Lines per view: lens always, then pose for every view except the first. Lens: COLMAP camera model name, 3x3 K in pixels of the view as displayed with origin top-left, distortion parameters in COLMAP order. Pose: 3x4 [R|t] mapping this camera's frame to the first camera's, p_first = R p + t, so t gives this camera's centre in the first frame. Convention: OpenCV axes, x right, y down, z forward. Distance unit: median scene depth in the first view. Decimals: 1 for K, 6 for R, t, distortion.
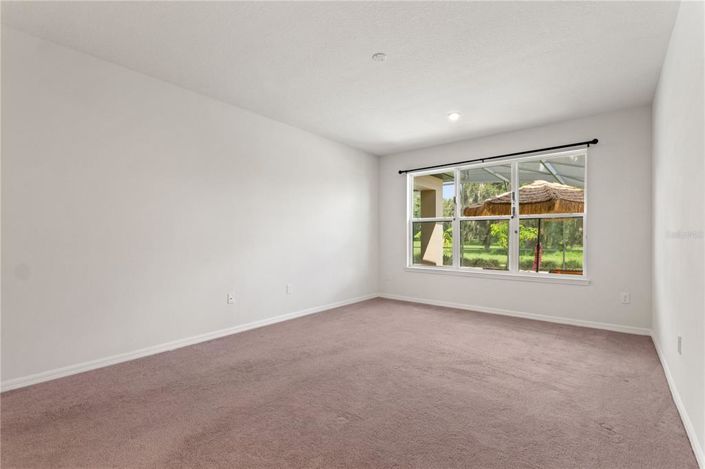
lens RADIAL K [[309.1, 0, 352.6], [0, 309.1, 238.5], [0, 0, 1]] dist [0.006374, 0.000136]
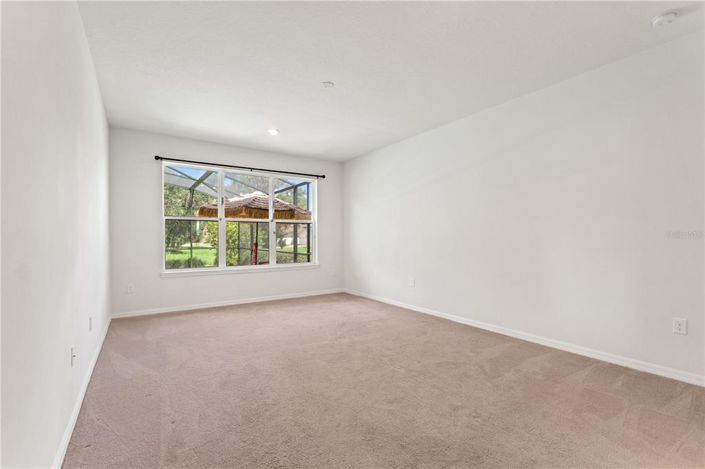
lens RADIAL K [[309.1, 0, 352.6], [0, 309.1, 238.5], [0, 0, 1]] dist [0.006374, 0.000136]
pose [[0.305771, -0.005302, 0.952090, -0.546740], [0.005767, 0.999976, 0.003716, -0.000780], [-0.952088, 0.004355, 0.305795, 0.299798]]
